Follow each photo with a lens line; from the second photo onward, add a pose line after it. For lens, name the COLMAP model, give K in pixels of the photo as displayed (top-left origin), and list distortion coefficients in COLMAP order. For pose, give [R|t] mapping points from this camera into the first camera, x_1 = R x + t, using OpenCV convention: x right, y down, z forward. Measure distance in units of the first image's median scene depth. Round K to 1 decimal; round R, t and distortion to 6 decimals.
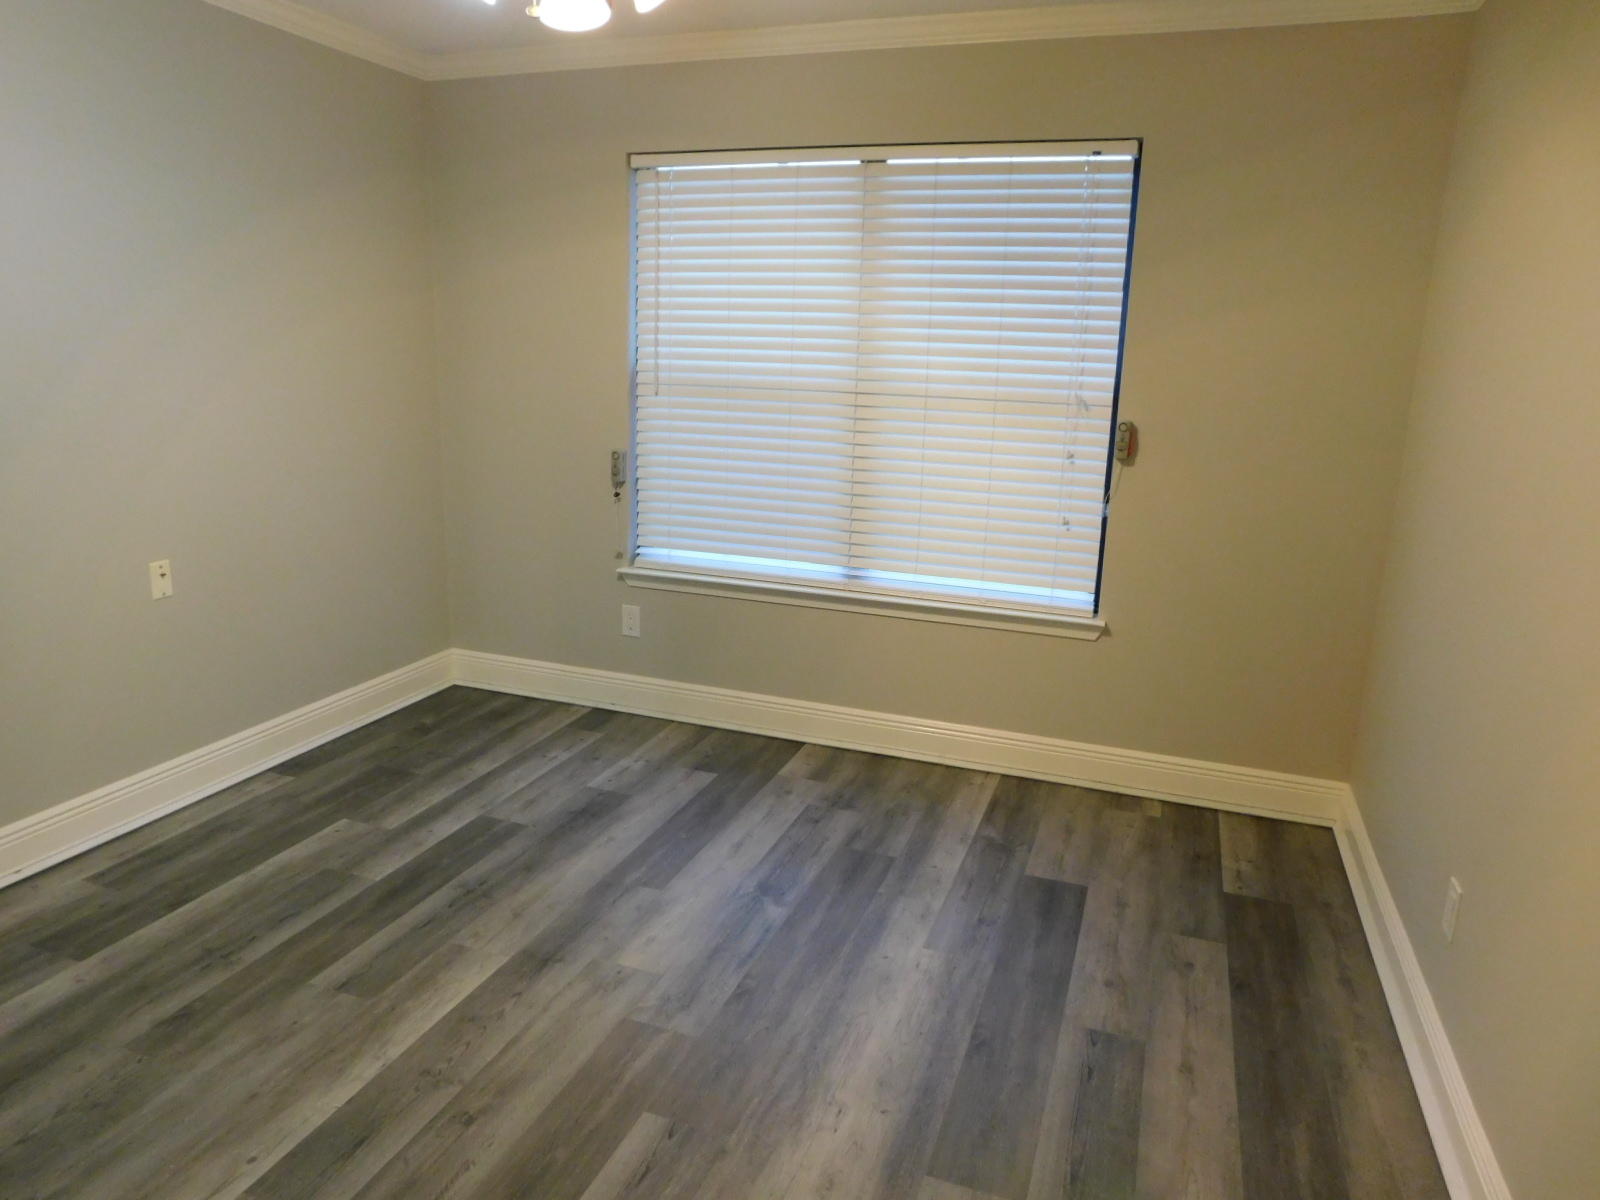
lens RADIAL K [[1057.7, 0, 795.7], [0, 1057.7, 610.9], [0, 0, 1]] dist [-0.066759, 0.054858]
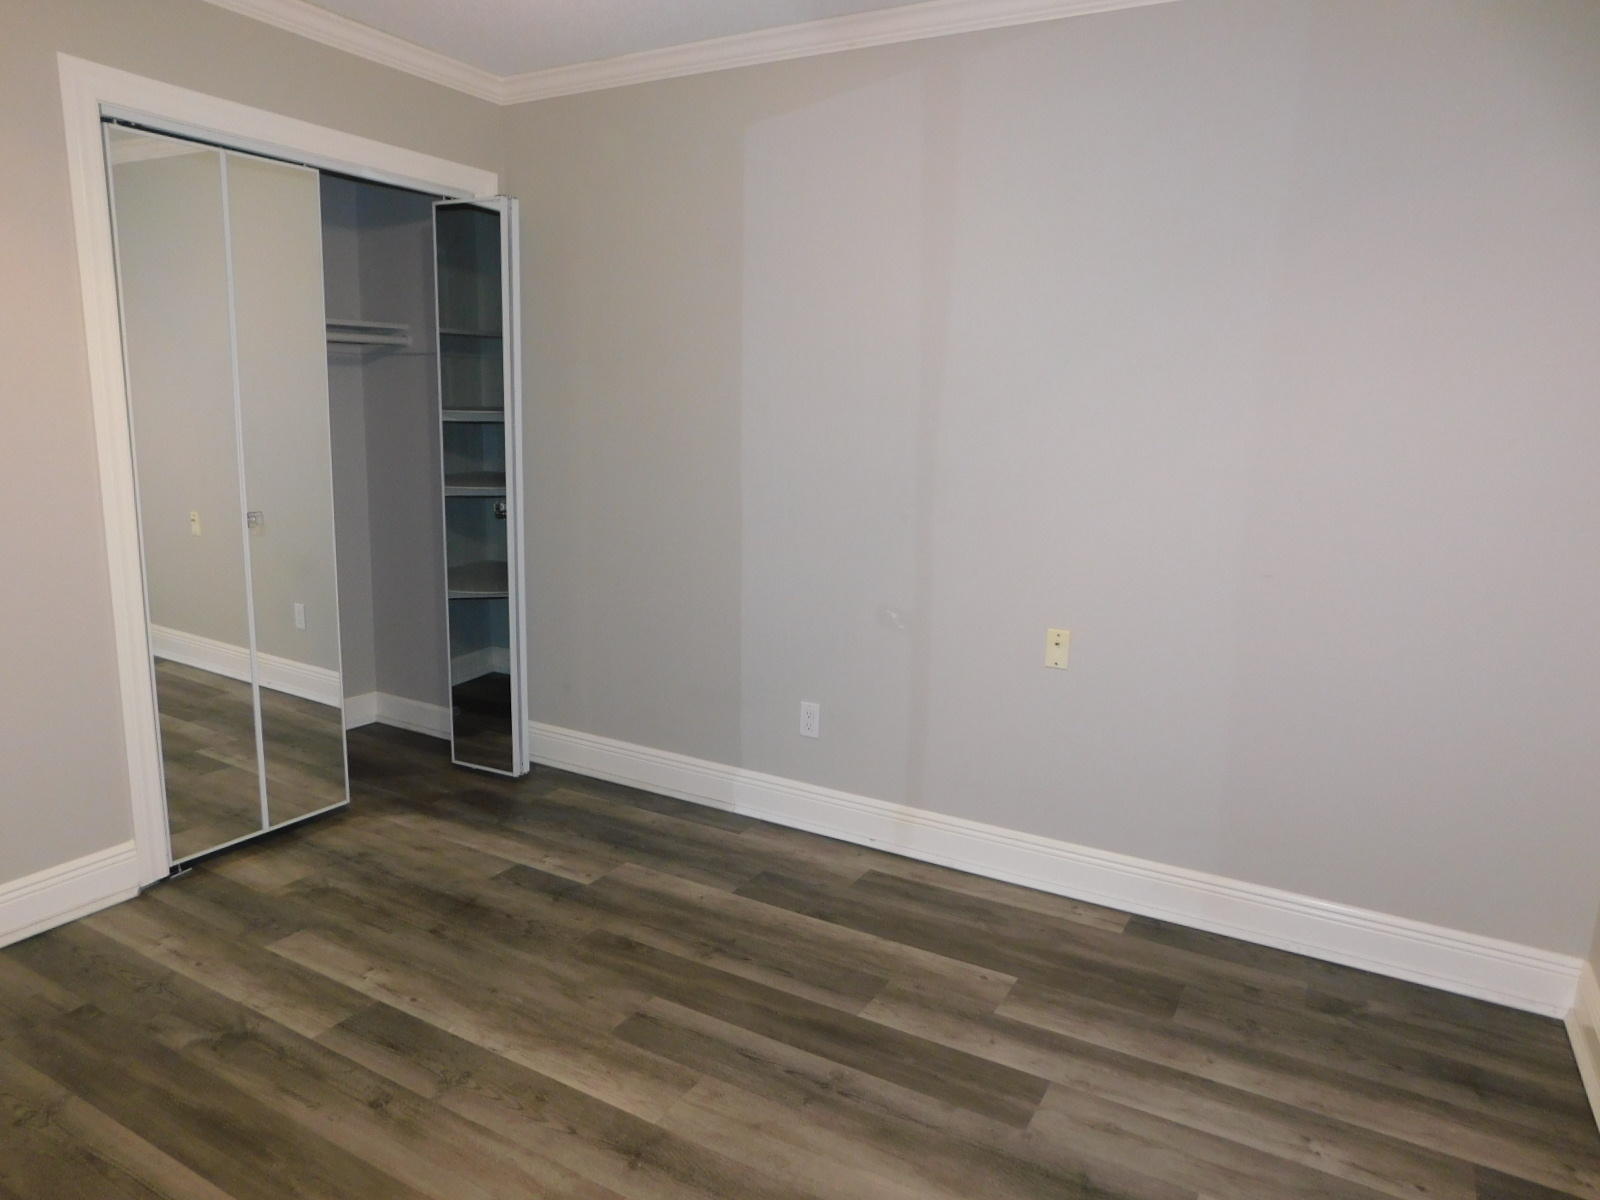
lens RADIAL K [[1057.7, 0, 795.7], [0, 1057.7, 610.9], [0, 0, 1]] dist [-0.066759, 0.054858]
pose [[-0.167626, 0.157050, -0.973261, 0.365951], [-0.275056, 0.940576, 0.199149, -0.196242], [0.946703, 0.301084, -0.114468, 0.922860]]
